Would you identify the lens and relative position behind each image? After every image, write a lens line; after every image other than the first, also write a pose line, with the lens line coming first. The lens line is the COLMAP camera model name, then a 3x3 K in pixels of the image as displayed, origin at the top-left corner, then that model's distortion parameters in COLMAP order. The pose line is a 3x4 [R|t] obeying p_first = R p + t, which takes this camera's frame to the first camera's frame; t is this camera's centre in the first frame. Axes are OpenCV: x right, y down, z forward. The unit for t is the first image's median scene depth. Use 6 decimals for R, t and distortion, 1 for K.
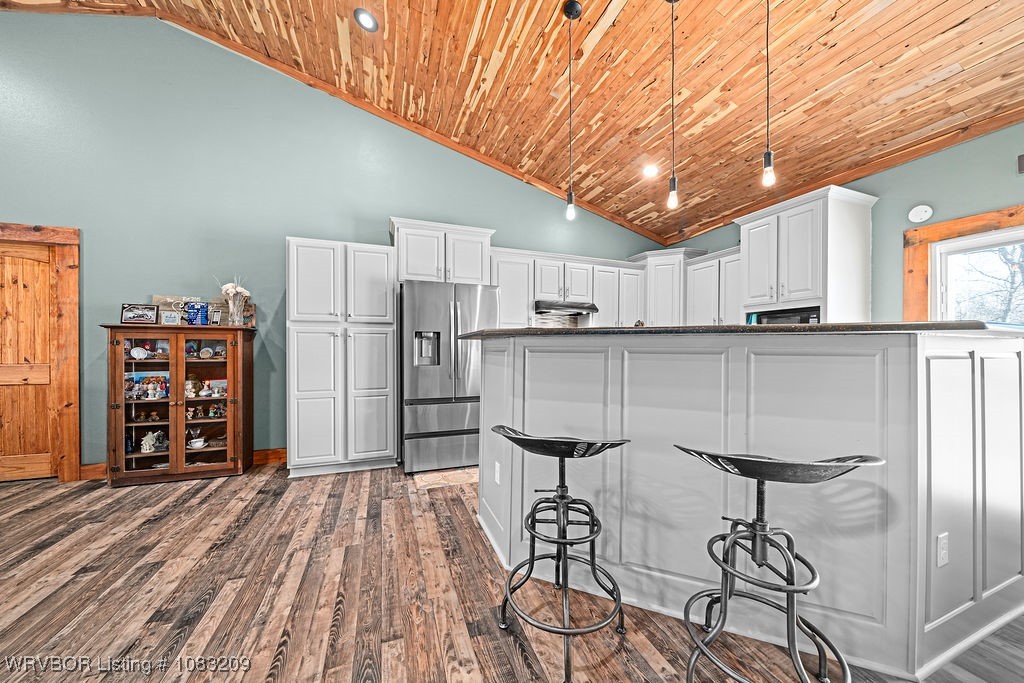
lens RADIAL K [[351.2, 0, 511.1], [0, 351.2, 347.8], [0, 0, 1]] dist [-0.006952, 0.000234]
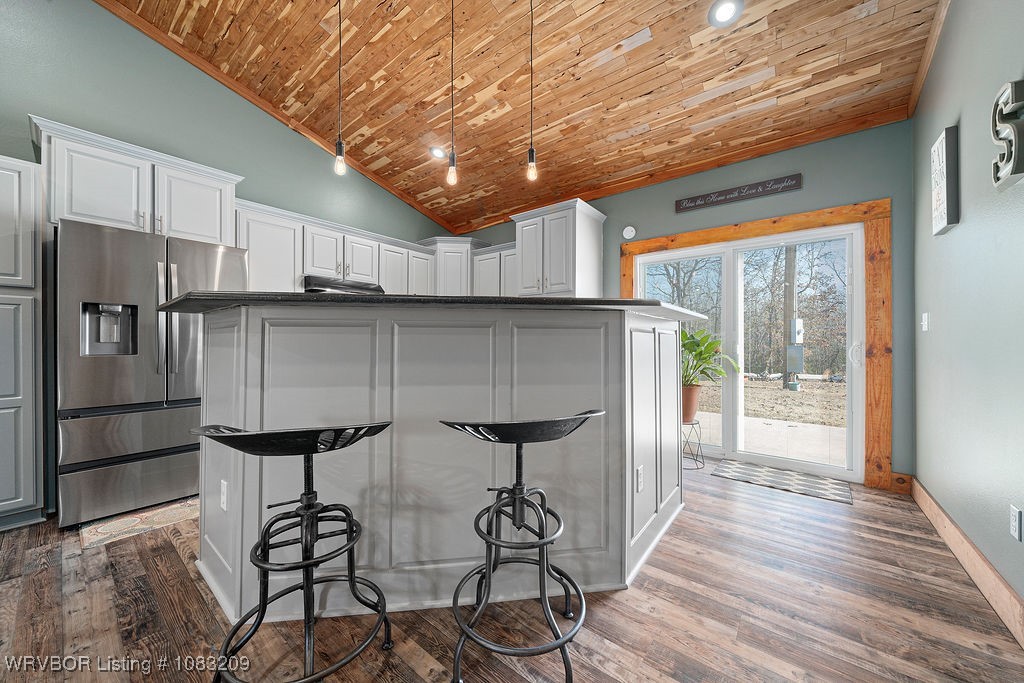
lens RADIAL K [[365.7, 0, 509.5], [0, 365.7, 340.0], [0, 0, 1]] dist [-0.004688, -0.000154]
pose [[0.855617, -0.001005, 0.517608, 0.055227], [0.003112, 0.999990, -0.003203, 0.030288], [-0.517600, 0.004352, 0.855612, 0.037717]]
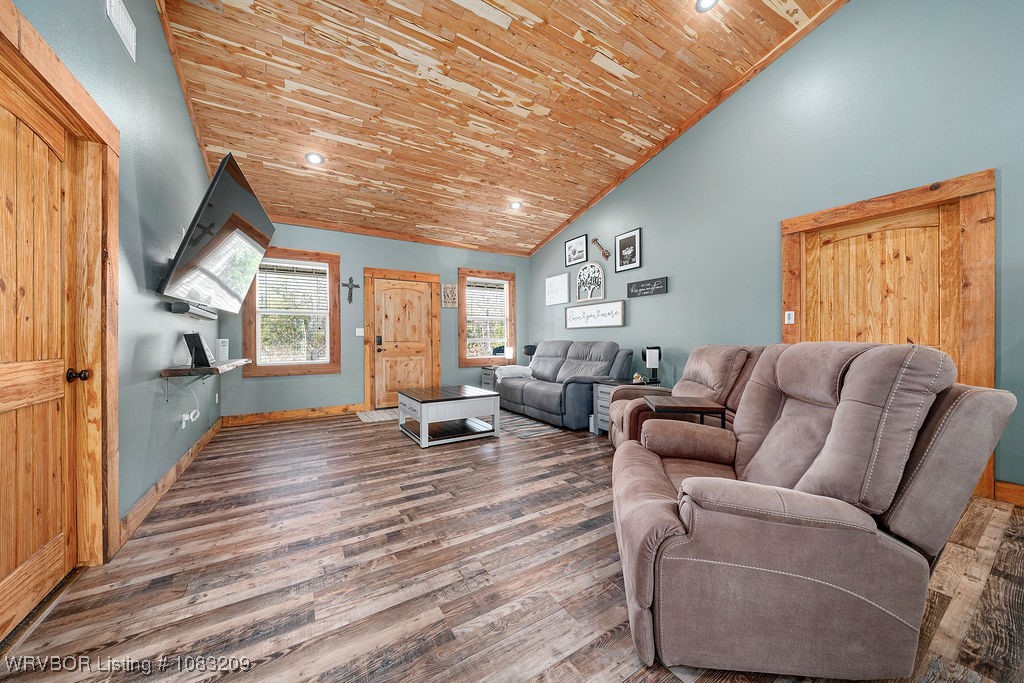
lens RADIAL K [[352.4, 0, 510.2], [0, 352.4, 341.7], [0, 0, 1]] dist [-0.005827, -0.000121]
pose [[0.195941, 0.004332, -0.980606, -0.763863], [-0.000464, 0.999991, 0.004325, 0.036032], [0.980616, -0.000392, 0.195941, -0.199060]]
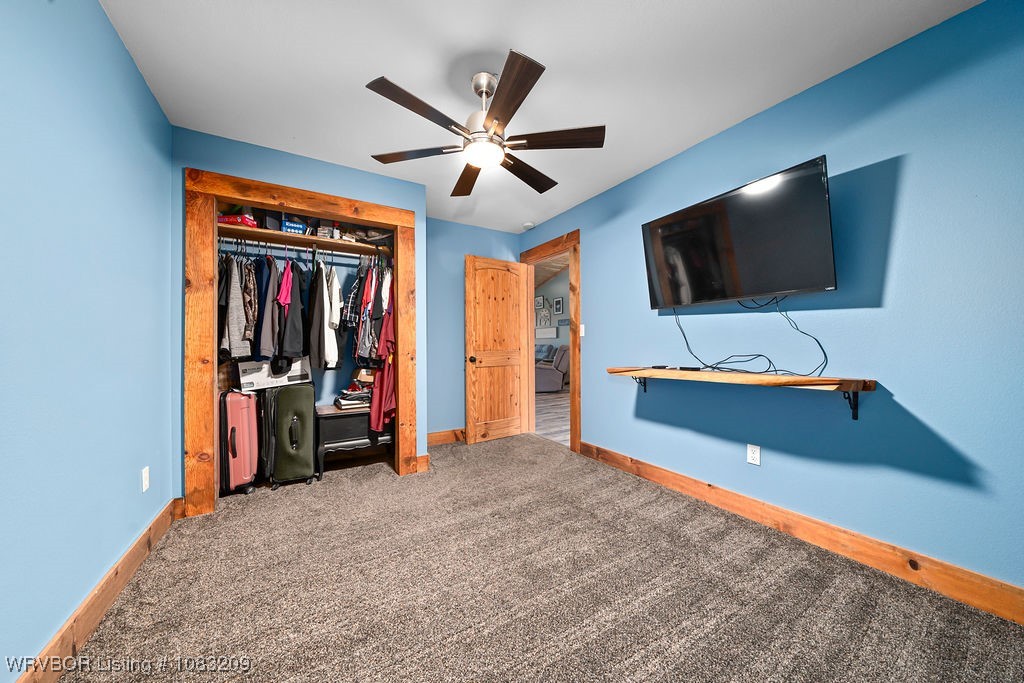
lens RADIAL K [[352.4, 0, 510.2], [0, 352.4, 341.7], [0, 0, 1]] dist [-0.005827, -0.000121]
pose [[0.183646, -0.009919, -0.982942, 1.556694], [-0.003506, 0.999936, -0.010746, 0.054005], [0.982986, 0.005419, 0.183599, -0.583665]]
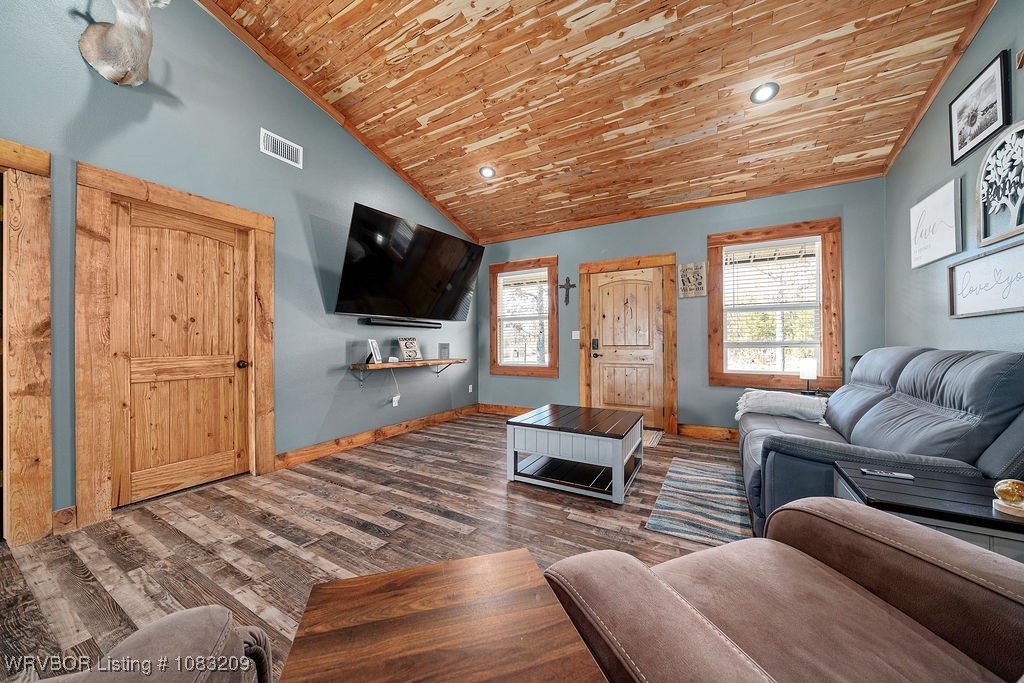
lens RADIAL K [[352.2, 0, 509.1], [0, 352.2, 343.6], [0, 0, 1]] dist [-0.005647, -0.000089]
pose [[-0.766957, 0.001485, -0.641697, -1.410838], [-0.001614, 0.999990, 0.004243, 0.028218], [0.641697, 0.004290, -0.766946, 0.507791]]
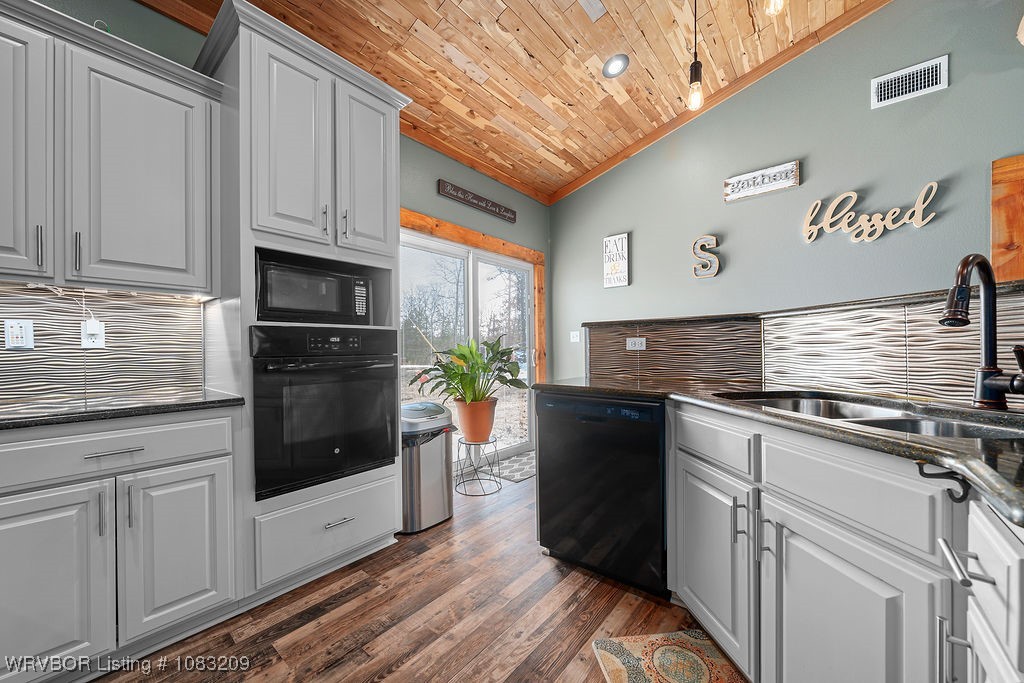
lens RADIAL K [[382.4, 0, 510.3], [0, 382.4, 351.3], [0, 0, 1]] dist [-0.003275, -0.000167]
pose [[-0.499780, -0.003854, 0.866144, 0.157616], [0.008393, 0.999922, 0.009292, 0.029439], [-0.866112, 0.011913, -0.499708, 1.211479]]
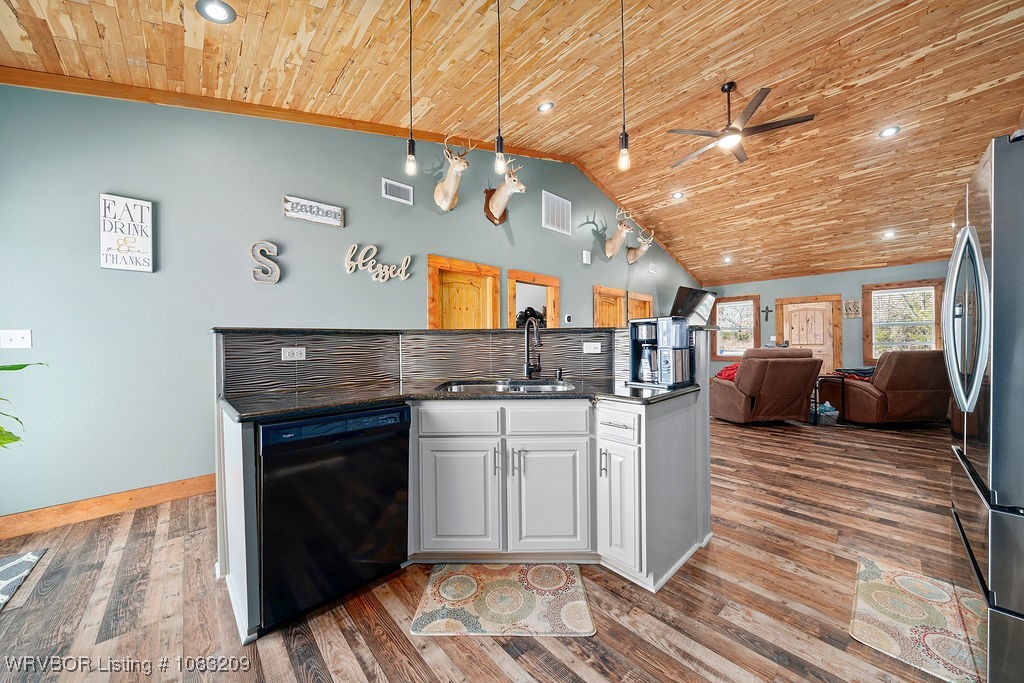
lens RADIAL K [[352.4, 0, 510.2], [0, 352.4, 341.7], [0, 0, 1]] dist [-0.005827, -0.000121]
pose [[-0.924142, 0.006380, -0.381995, 0.592113], [0.005901, 0.999980, 0.002426, 0.000564], [0.382003, -0.000012, -0.924161, 1.387805]]
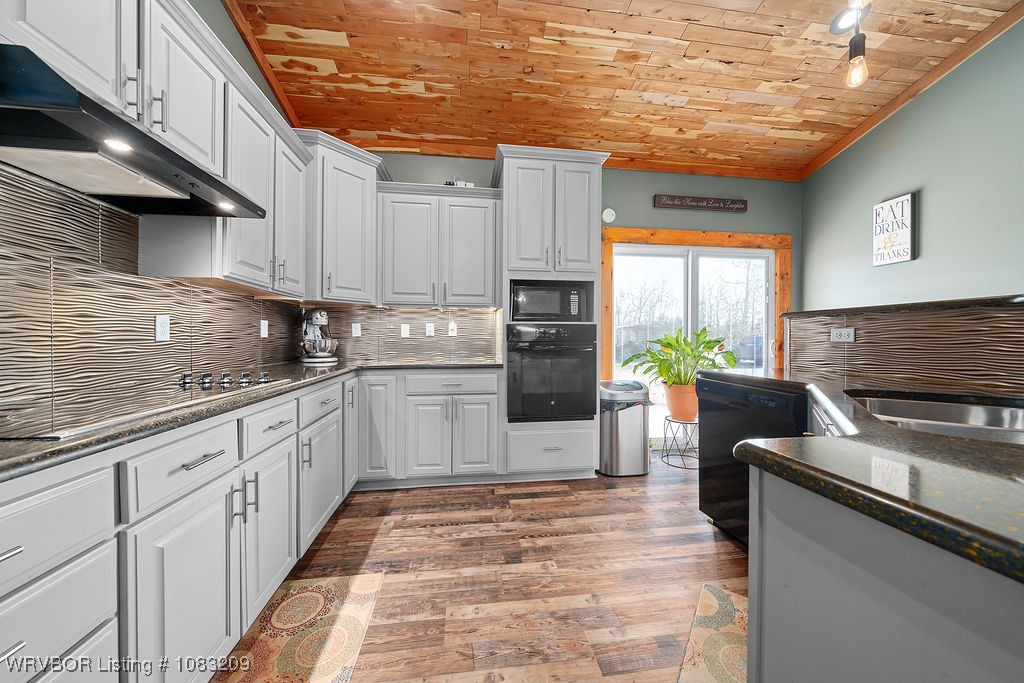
lens RADIAL K [[352.4, 0, 510.2], [0, 352.4, 341.7], [0, 0, 1]] dist [-0.005827, -0.000121]
pose [[0.218474, -0.012443, 0.975763, -0.068624], [-0.000700, 0.999916, 0.012908, 0.027822], [-0.975842, -0.003503, 0.218447, 1.050213]]
